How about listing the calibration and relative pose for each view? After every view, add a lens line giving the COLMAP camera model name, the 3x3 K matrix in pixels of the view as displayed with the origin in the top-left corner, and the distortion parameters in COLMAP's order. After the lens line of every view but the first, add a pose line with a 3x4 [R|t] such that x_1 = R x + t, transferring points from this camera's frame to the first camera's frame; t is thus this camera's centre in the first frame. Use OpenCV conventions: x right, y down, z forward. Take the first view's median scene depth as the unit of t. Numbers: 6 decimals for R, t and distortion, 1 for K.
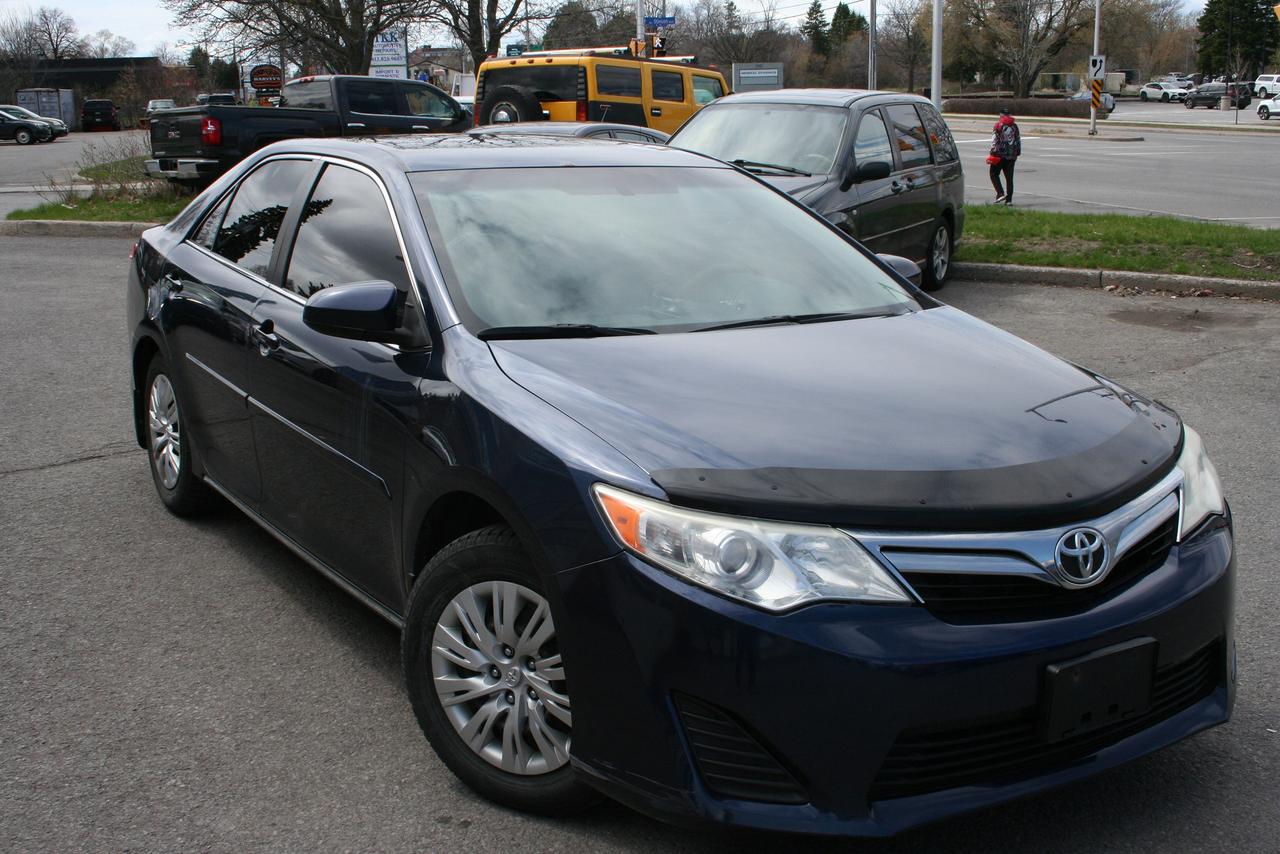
lens RADIAL K [[1522.6, 0, 640.0], [0, 1522.6, 427.0], [0, 0, 1]] dist [-0.077067, 0.059507]
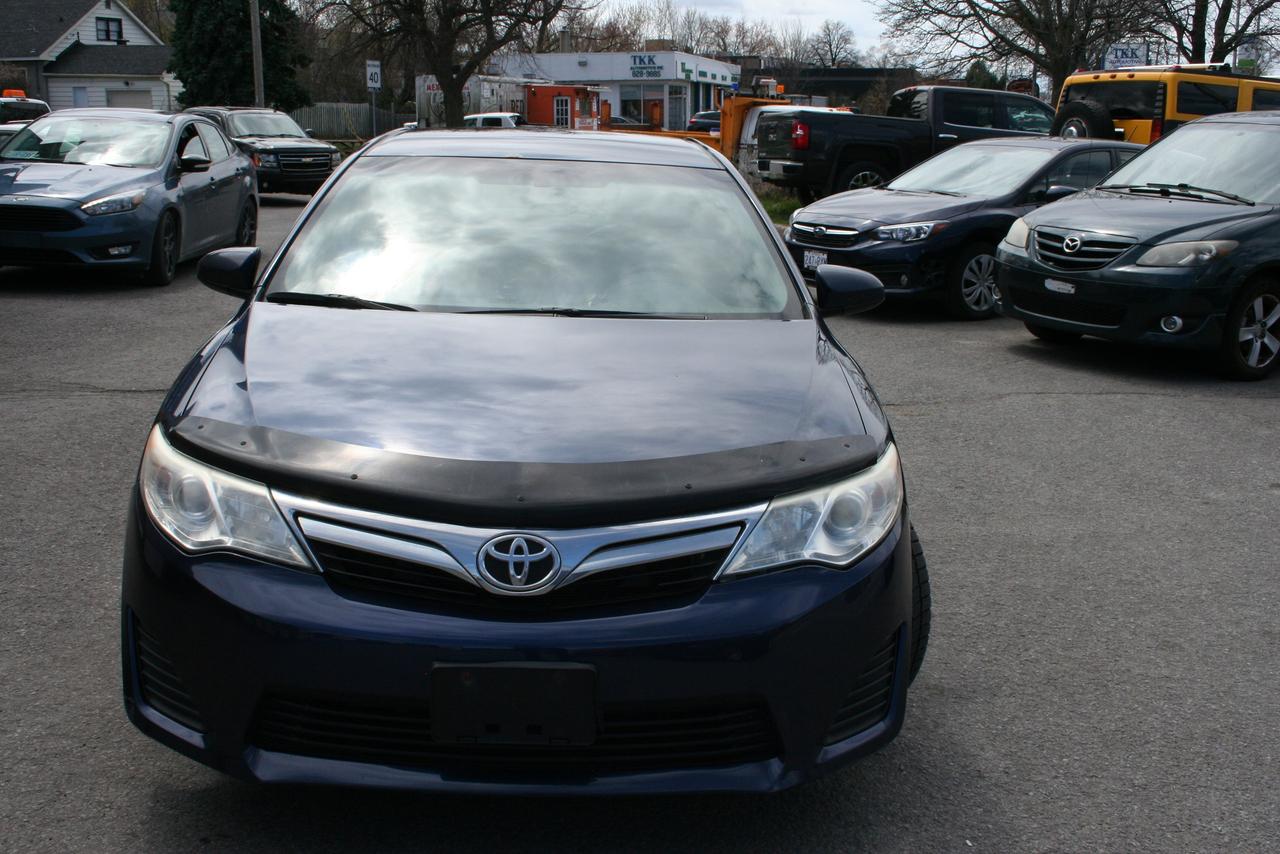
lens RADIAL K [[1522.6, 0, 640.0], [0, 1522.6, 427.0], [0, 0, 1]] dist [-0.077067, 0.059507]
pose [[0.852523, 0.130026, -0.506259, 0.183347], [-0.135526, 0.990428, 0.026157, -0.007776], [0.504814, 0.046312, 0.861985, 0.045516]]
